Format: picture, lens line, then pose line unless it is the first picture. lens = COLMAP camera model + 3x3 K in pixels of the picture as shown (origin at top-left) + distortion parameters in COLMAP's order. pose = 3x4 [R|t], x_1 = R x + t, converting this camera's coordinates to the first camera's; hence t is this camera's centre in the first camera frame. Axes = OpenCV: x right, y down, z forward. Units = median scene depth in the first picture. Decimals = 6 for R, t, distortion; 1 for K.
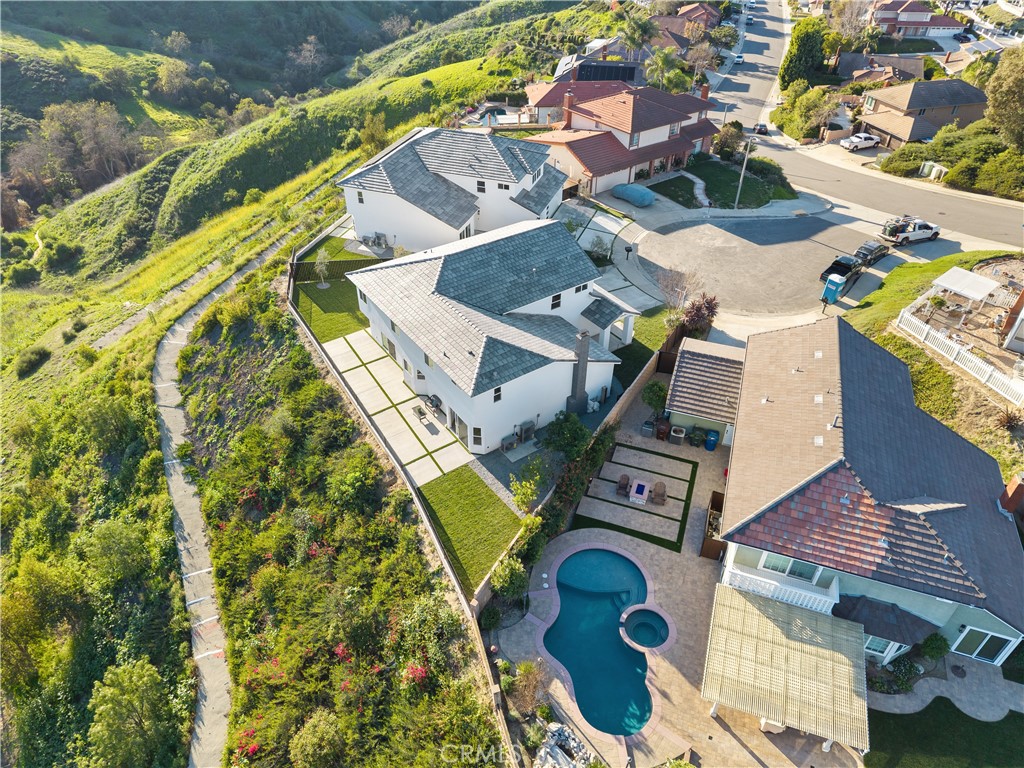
lens RADIAL K [[685.4, 0, 512.5], [0, 685.4, 384.3], [0, 0, 1]] dist [0.026178, -0.025373]
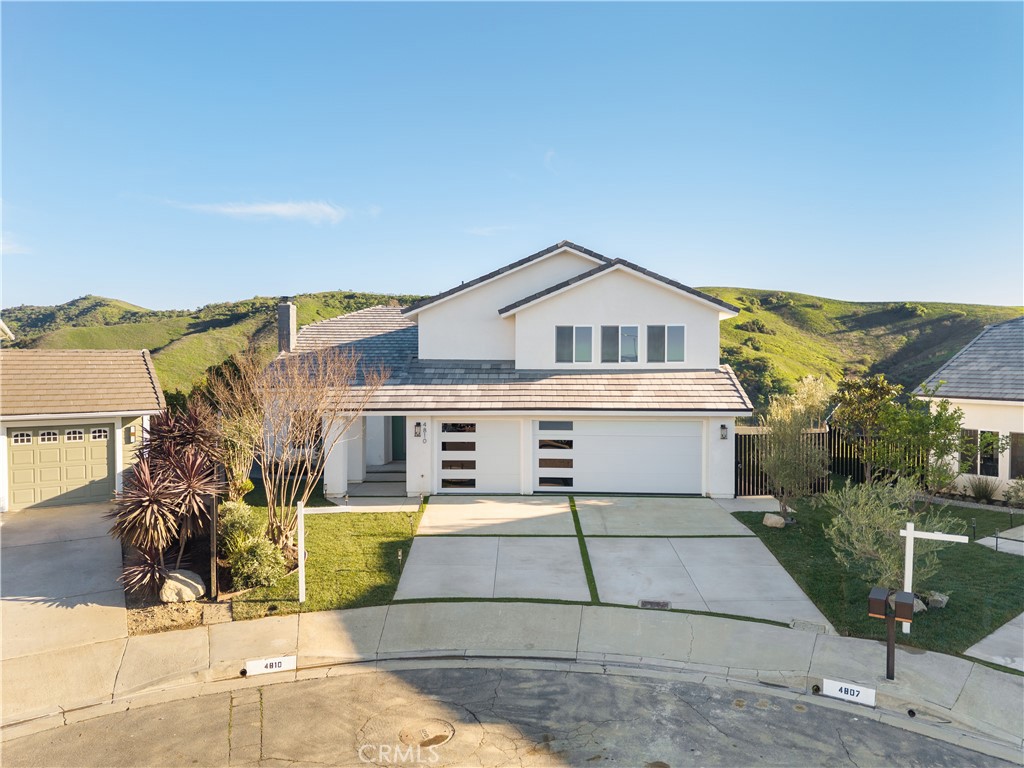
lens RADIAL K [[685.4, 0, 512.5], [0, 685.4, 384.3], [0, 0, 1]] dist [0.026178, -0.025373]
pose [[-0.593746, 0.010097, -0.804590, 0.281612], [-0.501199, 0.777618, 0.379618, -0.206185], [0.629496, 0.628656, -0.456647, 0.808044]]
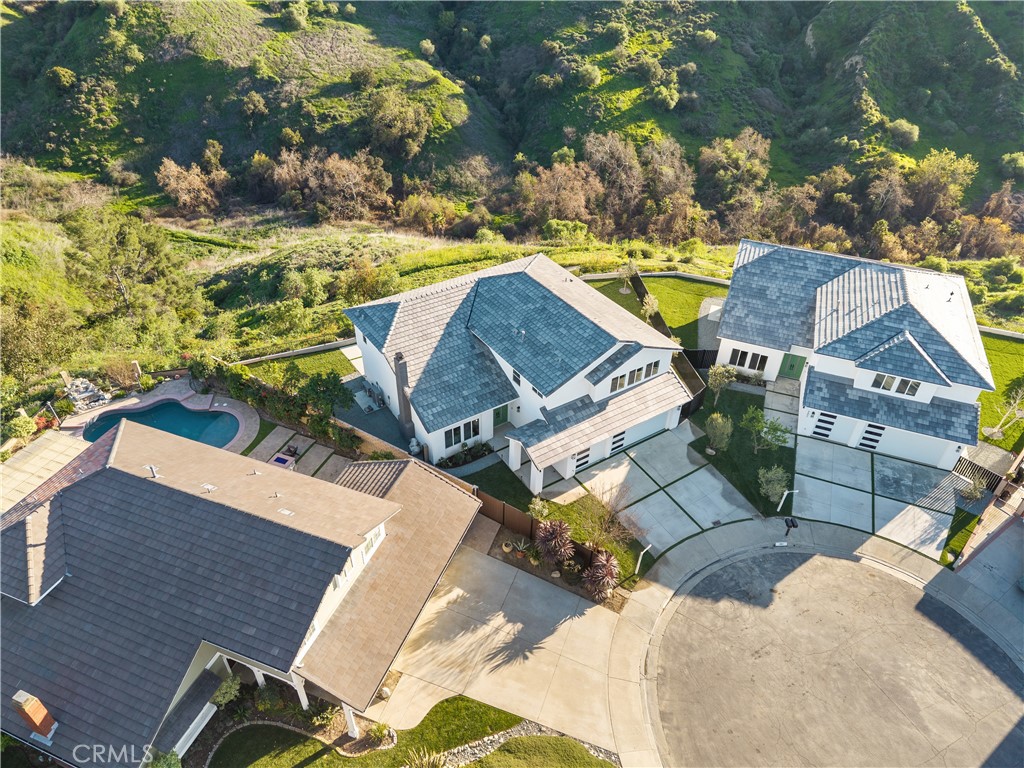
lens RADIAL K [[685.4, 0, 512.5], [0, 685.4, 384.3], [0, 0, 1]] dist [0.026178, -0.025373]
pose [[-0.027184, 0.602104, -0.797955, 0.490361], [-0.634592, 0.606377, 0.479166, -0.337770], [0.772369, 0.519402, 0.365606, 0.418830]]
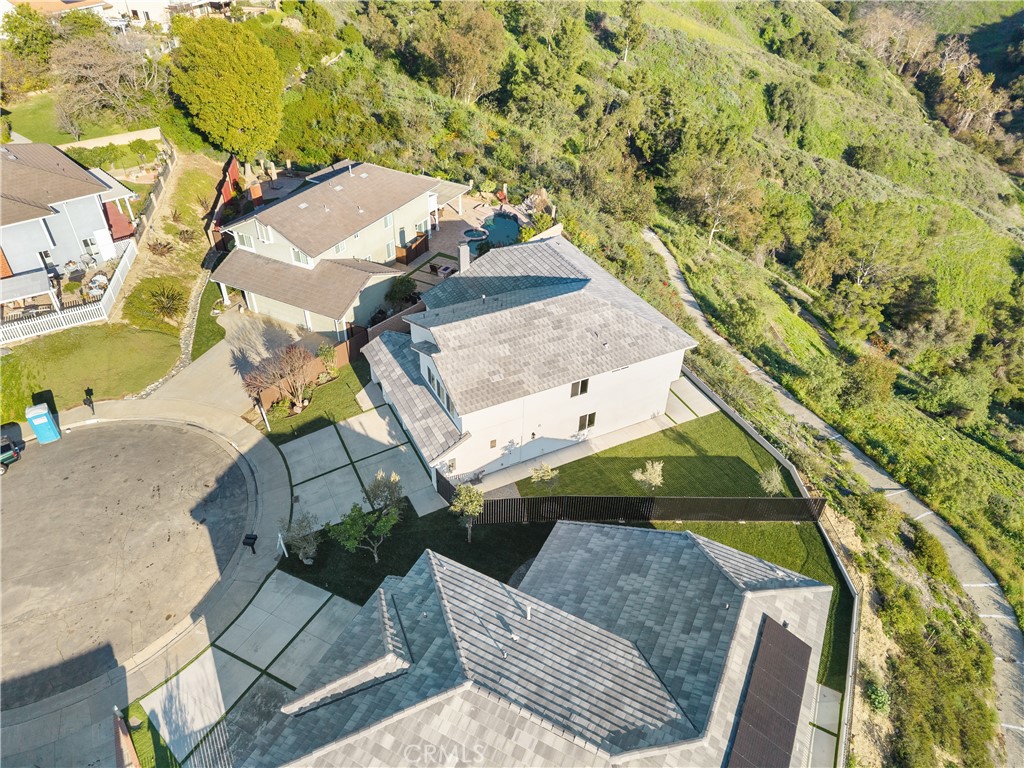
lens RADIAL K [[685.4, 0, 512.5], [0, 685.4, 384.3], [0, 0, 1]] dist [0.026178, -0.025373]
pose [[-0.989351, -0.111511, 0.093541, -0.063853], [0.061911, 0.259220, 0.963832, -0.615767], [-0.131726, 0.959359, -0.249555, 0.811463]]
